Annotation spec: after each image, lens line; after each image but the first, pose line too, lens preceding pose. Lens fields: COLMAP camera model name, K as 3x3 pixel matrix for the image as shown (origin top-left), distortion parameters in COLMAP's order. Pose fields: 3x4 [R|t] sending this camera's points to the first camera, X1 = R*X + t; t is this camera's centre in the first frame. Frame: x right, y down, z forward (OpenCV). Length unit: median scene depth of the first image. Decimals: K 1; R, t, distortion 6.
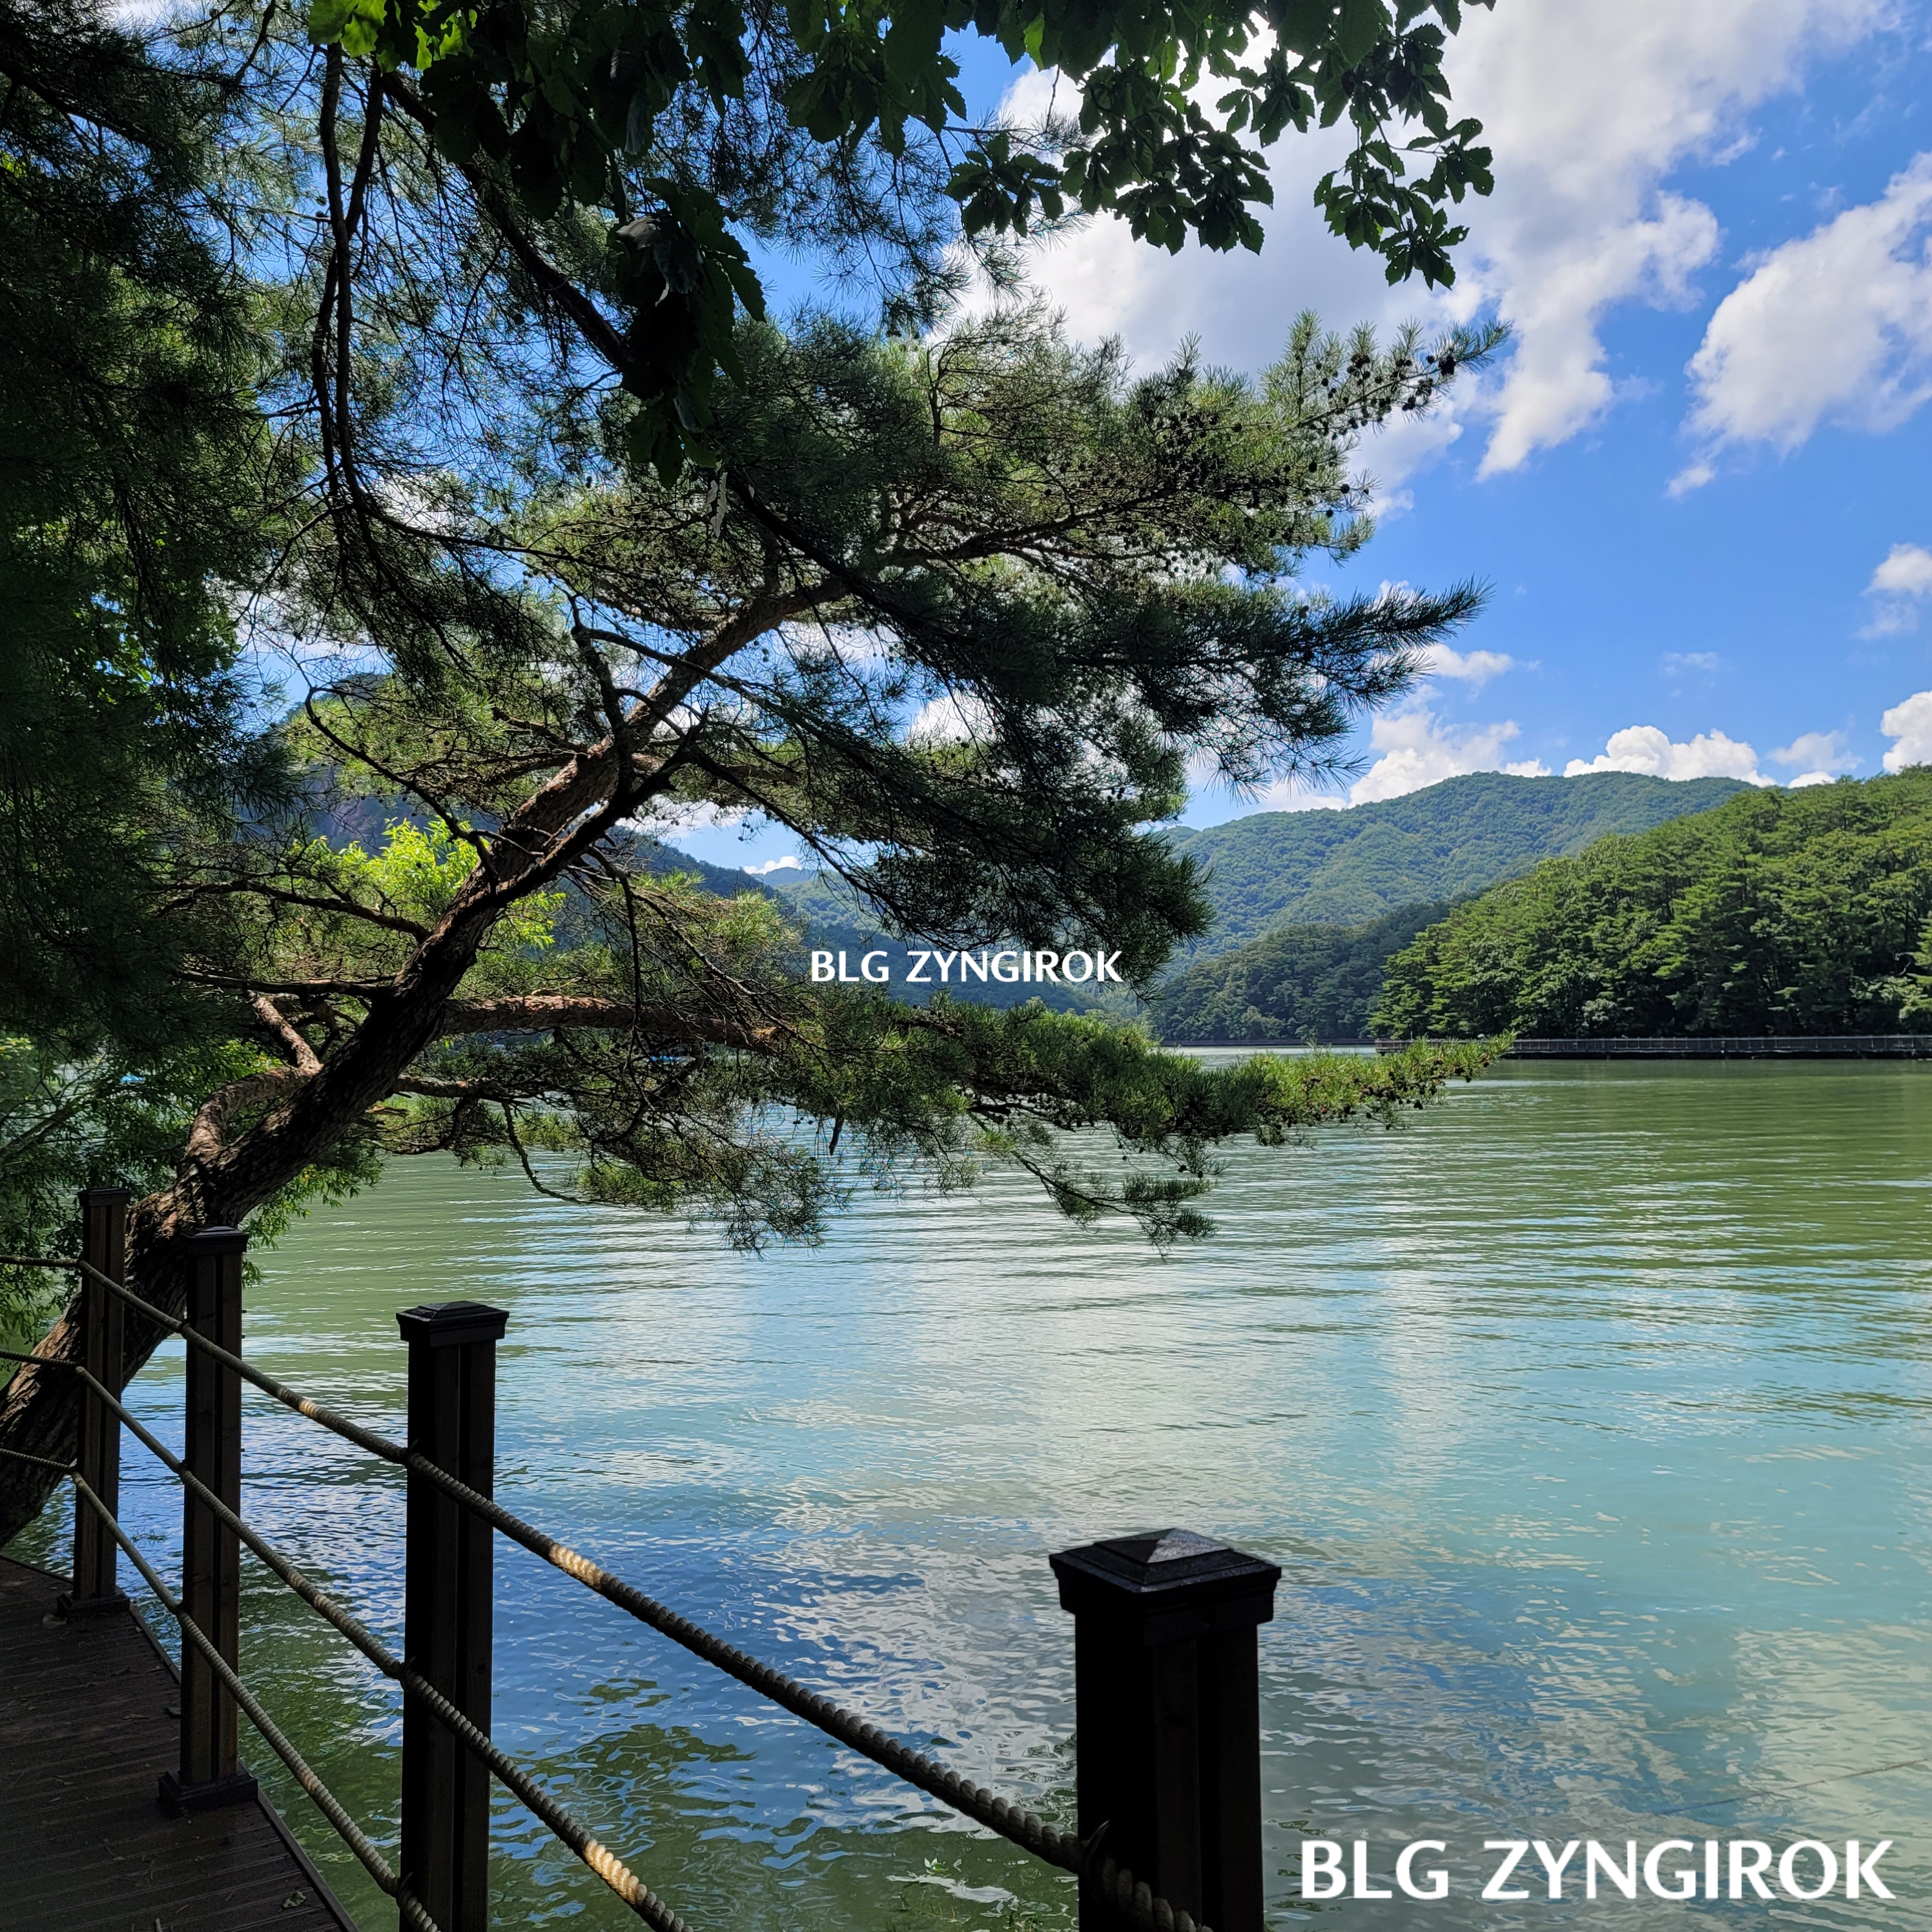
lens RADIAL K [[1945.6, 0, 969.7], [0, 1945.6, 1005.8], [0, 0, 1]] dist [0.057788, -0.006027]
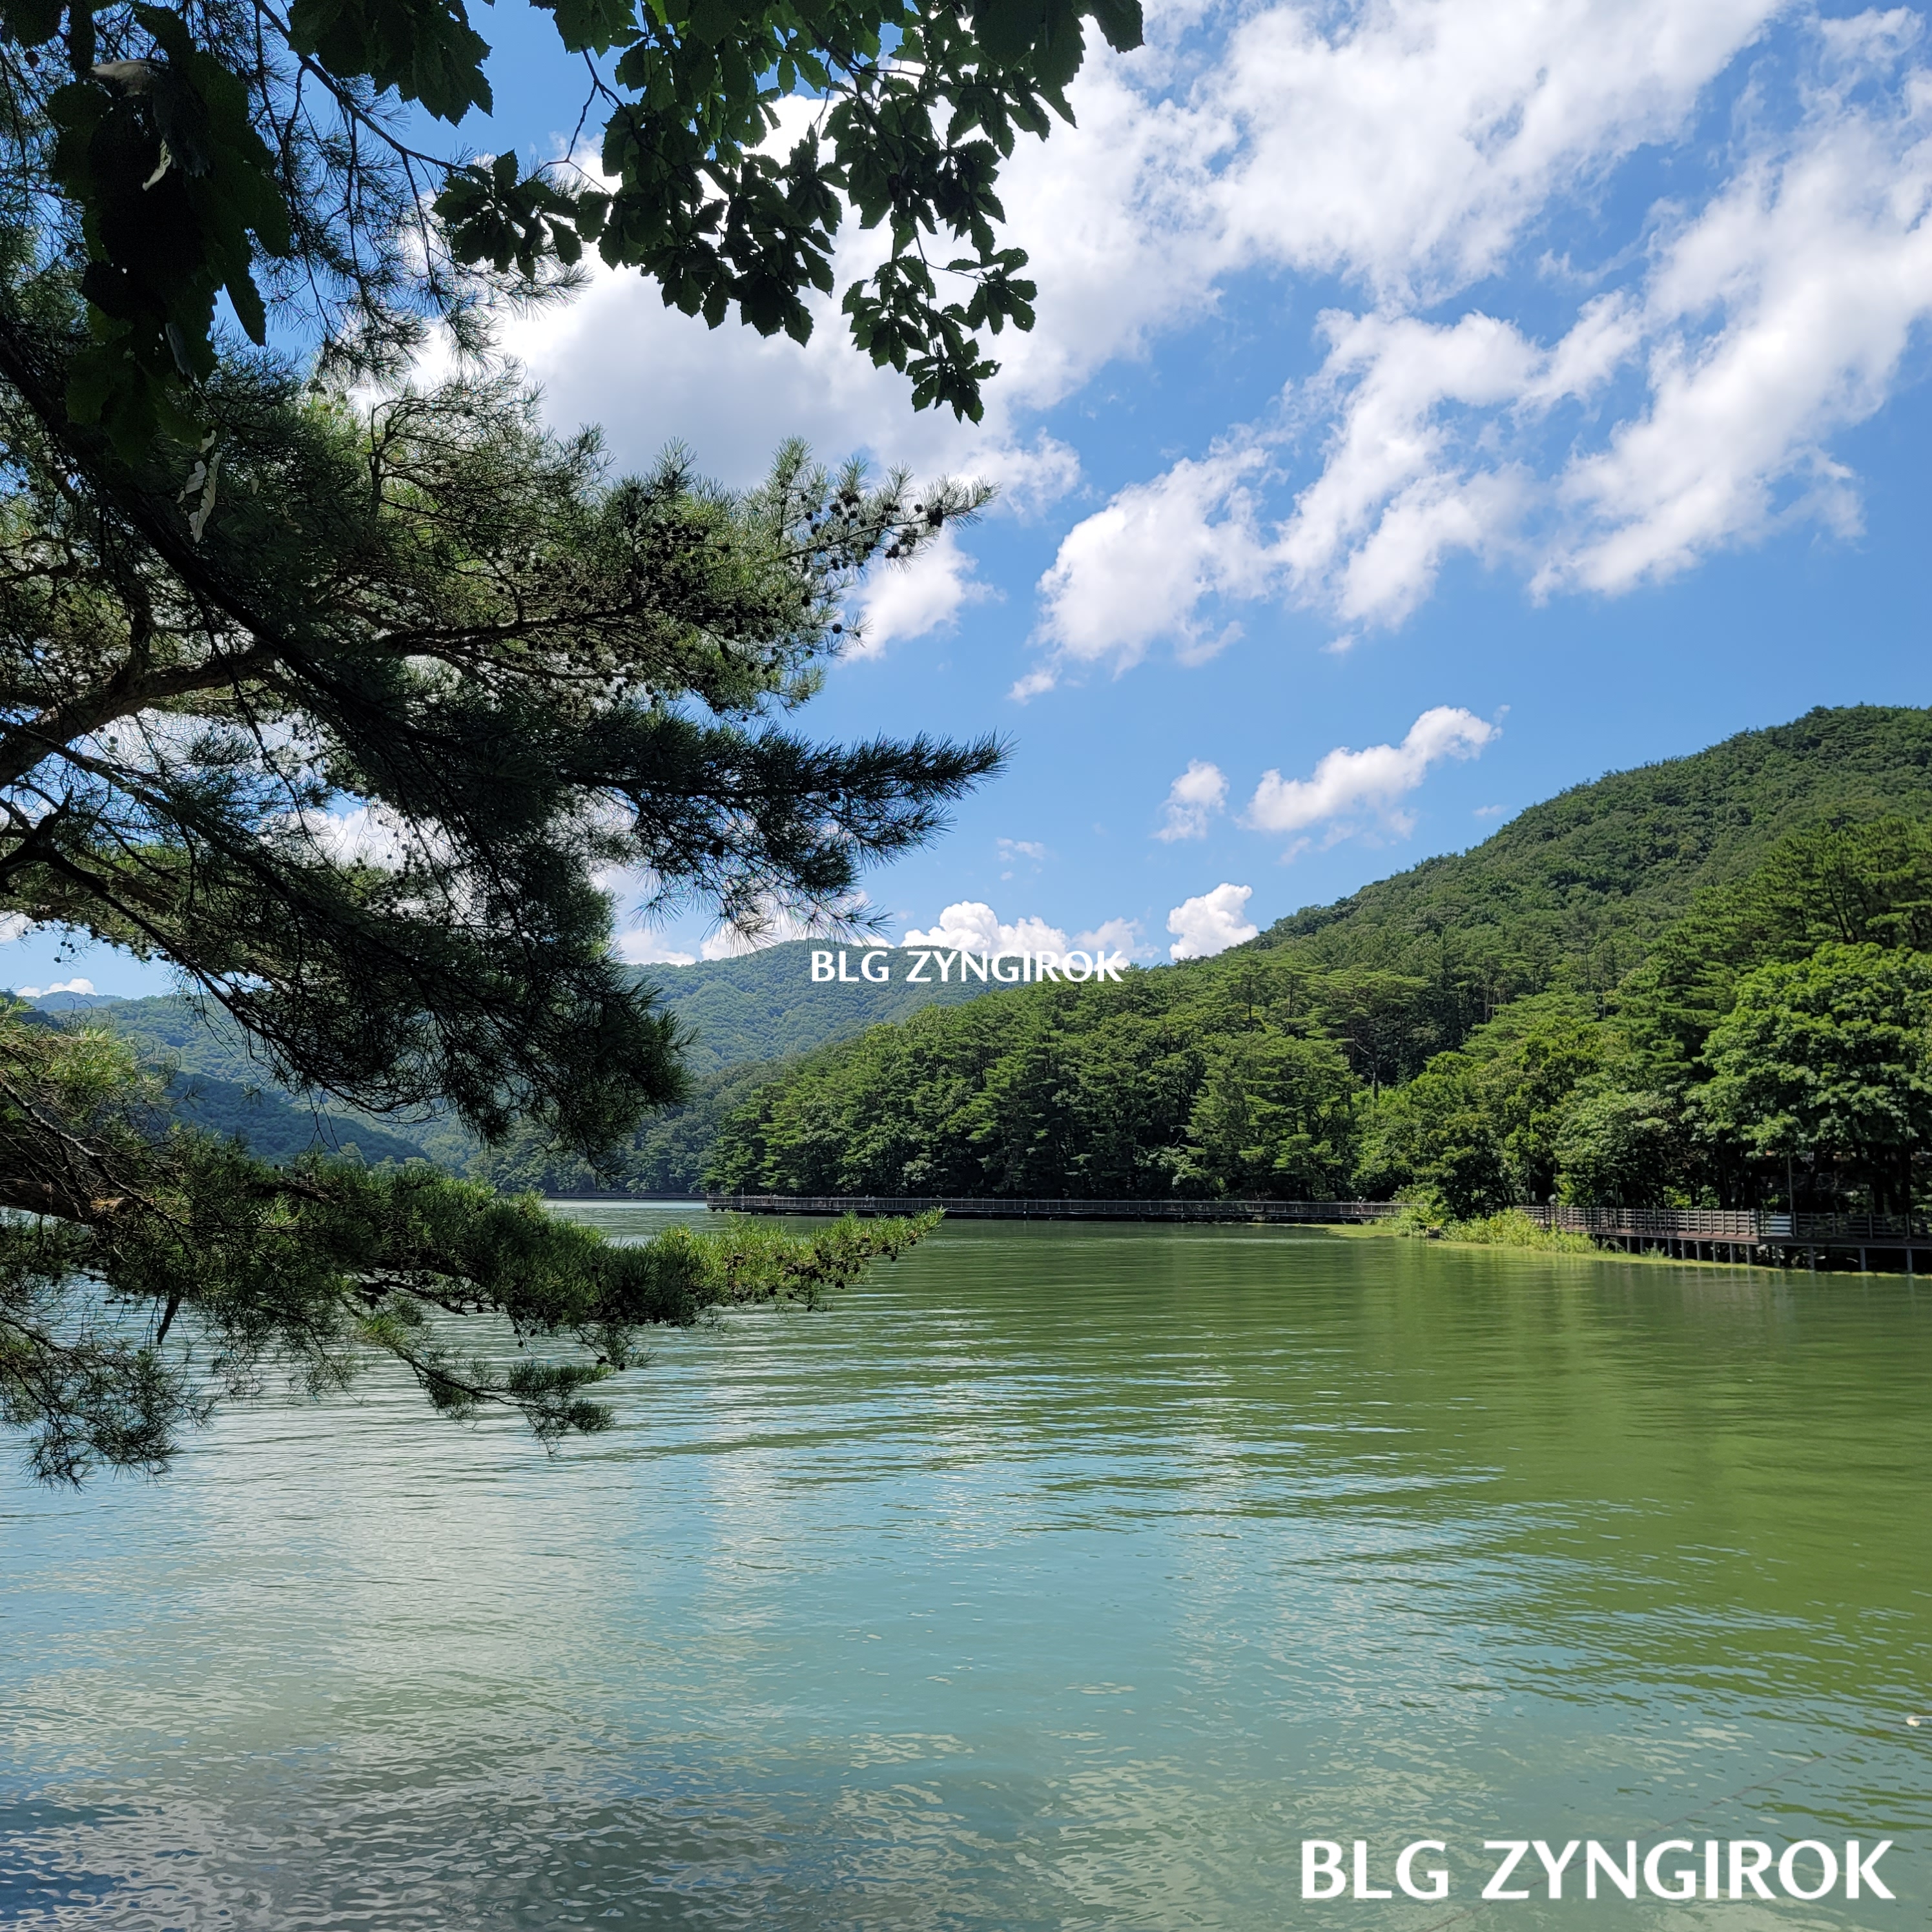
lens RADIAL K [[1945.6, 0, 969.7], [0, 1945.6, 1005.8], [0, 0, 1]] dist [0.057788, -0.006027]
pose [[0.942301, 0.052593, 0.330611, -0.037948], [-0.026579, 0.996218, -0.082720, -0.008700], [-0.333711, 0.069160, 0.940135, 0.103086]]
